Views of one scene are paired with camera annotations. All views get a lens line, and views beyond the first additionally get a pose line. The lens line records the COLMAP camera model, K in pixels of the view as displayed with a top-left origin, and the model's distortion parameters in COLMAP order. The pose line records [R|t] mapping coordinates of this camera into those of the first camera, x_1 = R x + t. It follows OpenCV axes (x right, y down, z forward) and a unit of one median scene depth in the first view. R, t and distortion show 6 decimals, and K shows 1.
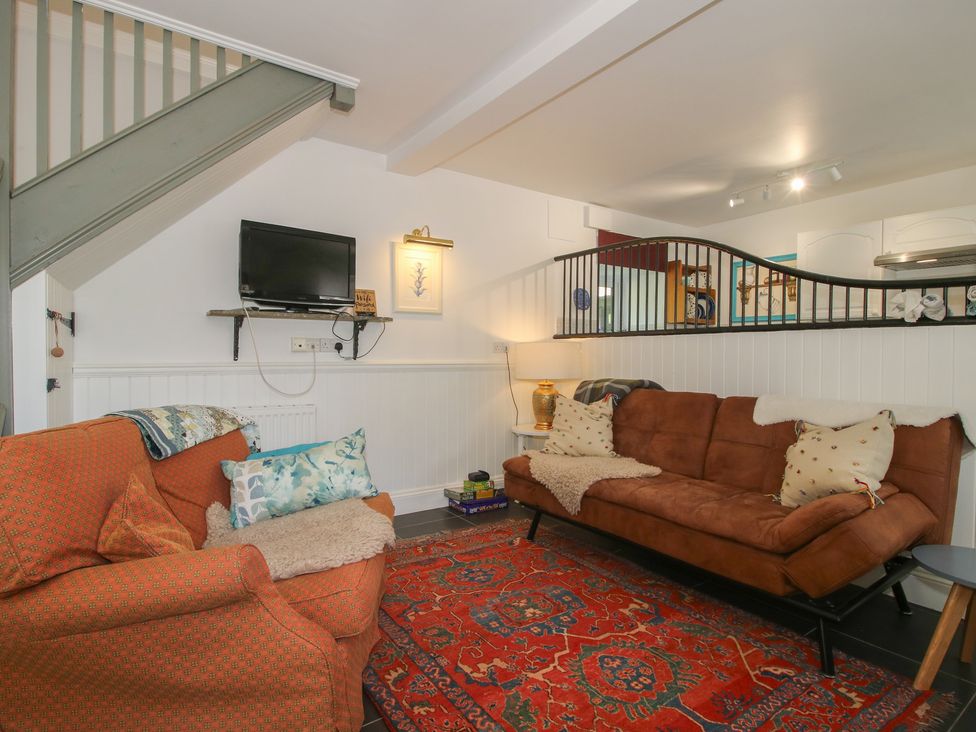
lens RADIAL K [[512.2, 0, 482.0], [0, 512.2, 357.9], [0, 0, 1]] dist [0.002075, -0.013324]
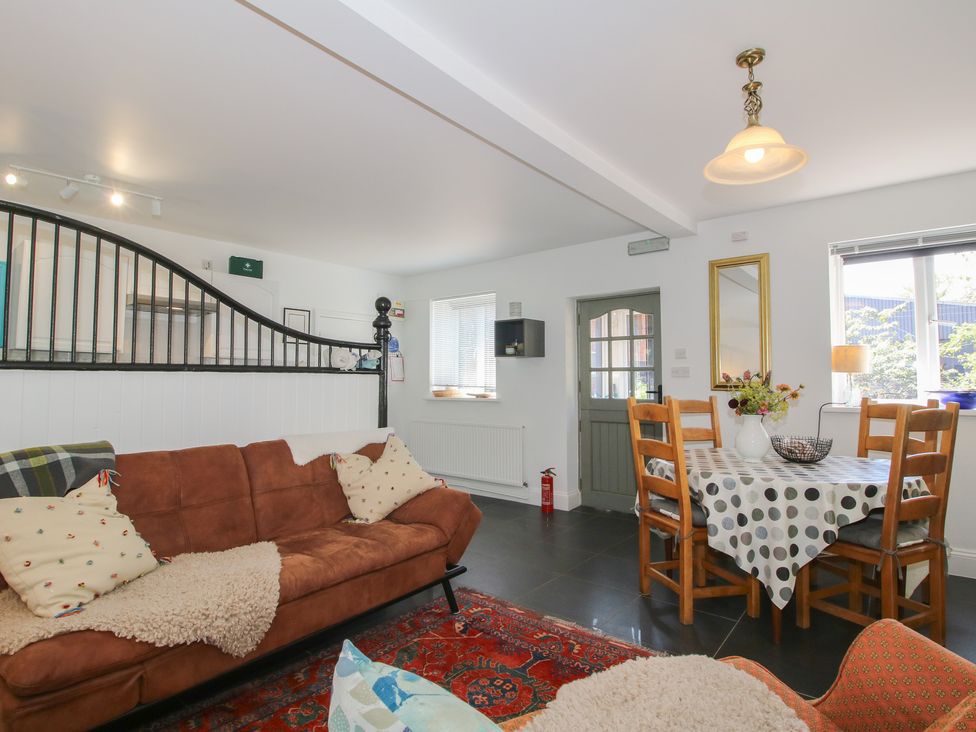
lens RADIAL K [[512.2, 0, 482.0], [0, 512.2, 357.9], [0, 0, 1]] dist [0.002075, -0.013324]
pose [[-0.279527, 0.041955, 0.959221, -0.544640], [0.006838, 0.999106, -0.041707, -0.039072], [-0.960113, -0.005099, -0.279565, 0.908430]]
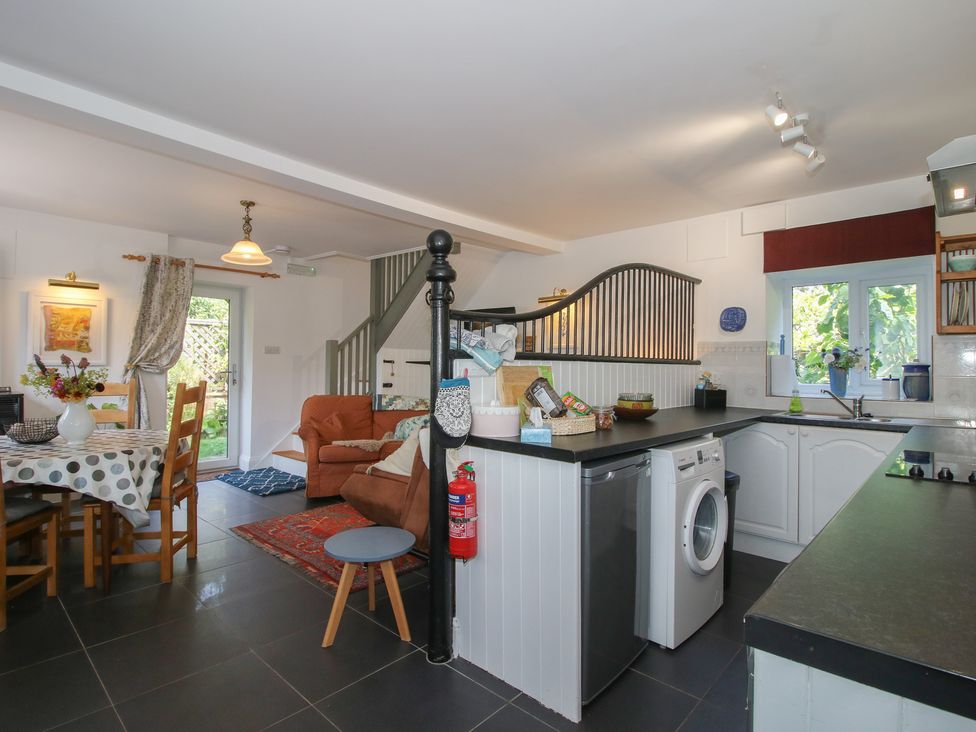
lens RADIAL K [[512.2, 0, 482.0], [0, 512.2, 357.9], [0, 0, 1]] dist [0.002075, -0.013324]
pose [[0.216490, -0.017973, -0.976119, 1.672030], [-0.015502, 0.999641, -0.021844, -0.037802], [0.976162, 0.019861, 0.216133, 0.670460]]
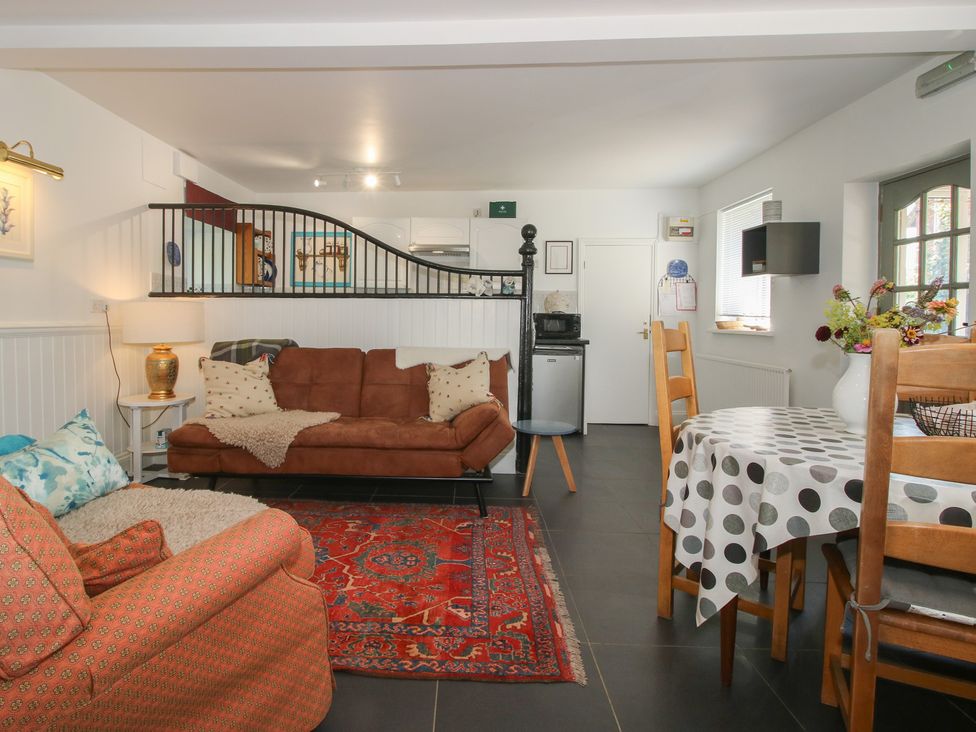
lens RADIAL K [[551.2, 0, 443.9], [0, 551.2, 329.8], [0, 0, 1]] dist [-0.004956, -0.002111]
pose [[0.603139, -0.017235, 0.797450, -0.517863], [-0.000807, 0.999753, 0.022218, -0.003802], [-0.797635, -0.014044, 0.602976, 0.042726]]
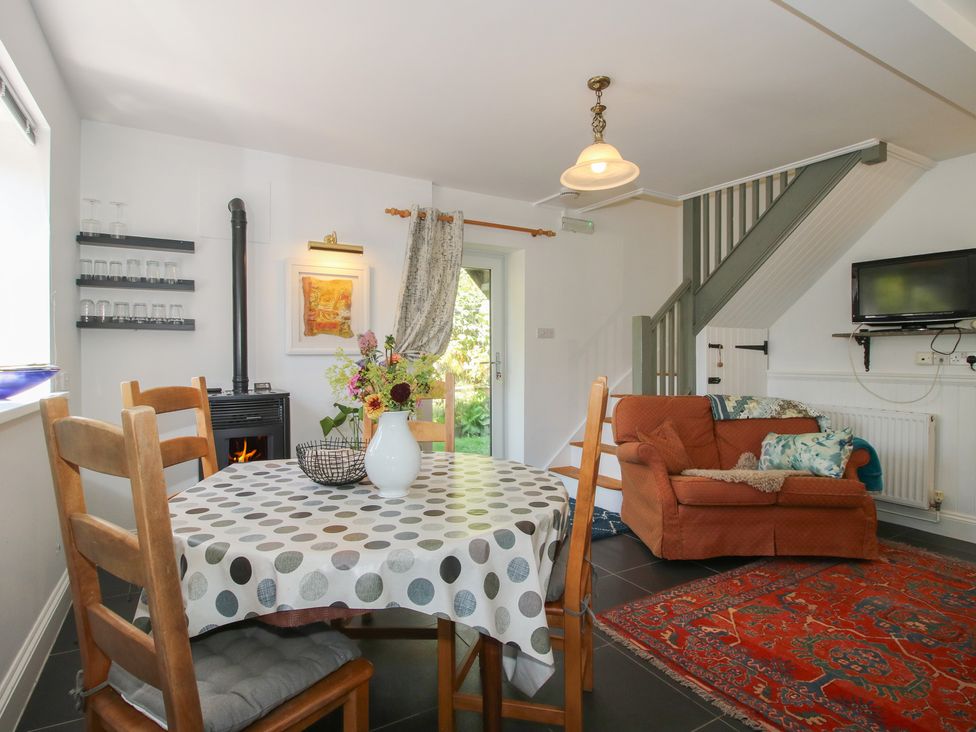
lens RADIAL K [[519.5, 0, 482.8], [0, 519.5, 359.2], [0, 0, 1]] dist [0.003524, -0.014715]
pose [[-0.085891, -0.000220, -0.996305, 0.997341], [-0.007857, 0.999969, 0.000456, -0.020550], [0.996274, 0.007867, -0.085890, 0.189959]]
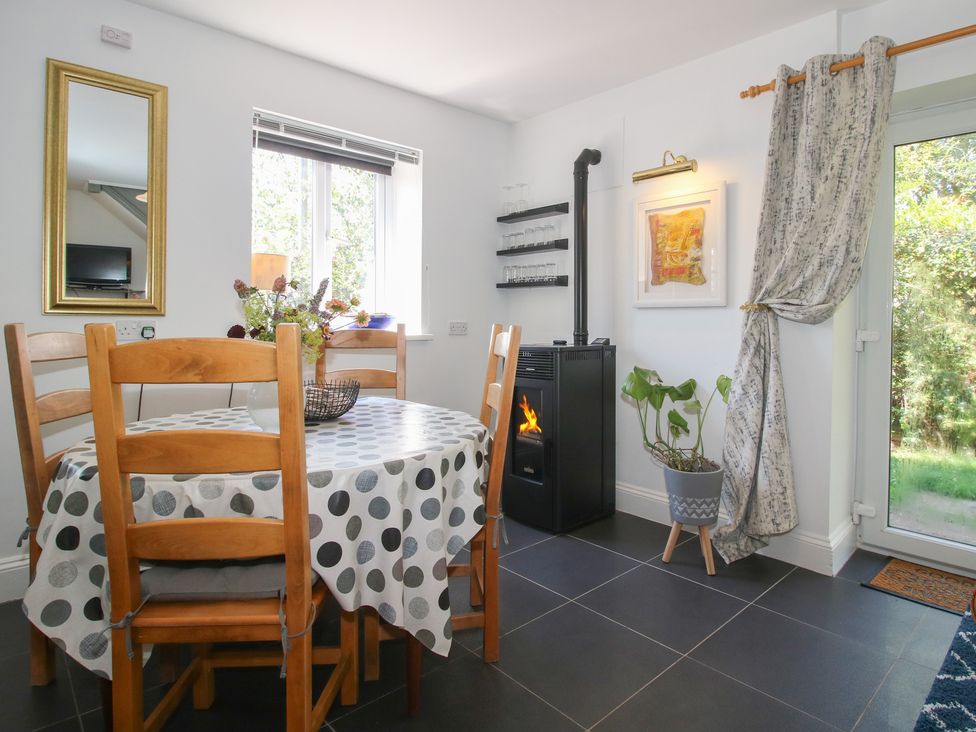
lens RADIAL K [[569.4, 0, 525.9], [0, 569.4, 318.6], [0, 0, 1]] dist [0.000995, -0.000833]
pose [[-0.986849, -0.011385, -0.161242, 0.173912], [-0.012741, 0.999892, 0.007379, -0.010192], [0.161141, 0.009336, -0.986887, 0.785013]]
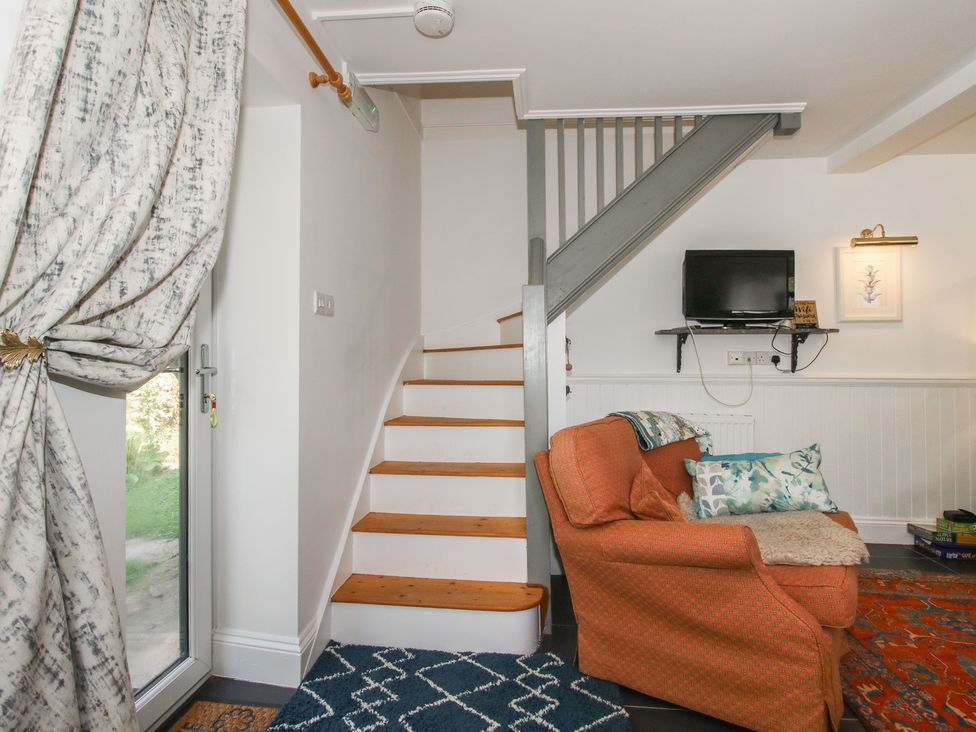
lens RADIAL K [[530.8, 0, 478.6], [0, 530.8, 346.8], [0, 0, 1]] dist [0.000565, -0.014677]
pose [[0.749773, -0.013631, -0.661555, -0.035973], [-0.004237, 0.999668, -0.025400, -0.022848], [0.661681, 0.021848, 0.749467, -0.211067]]
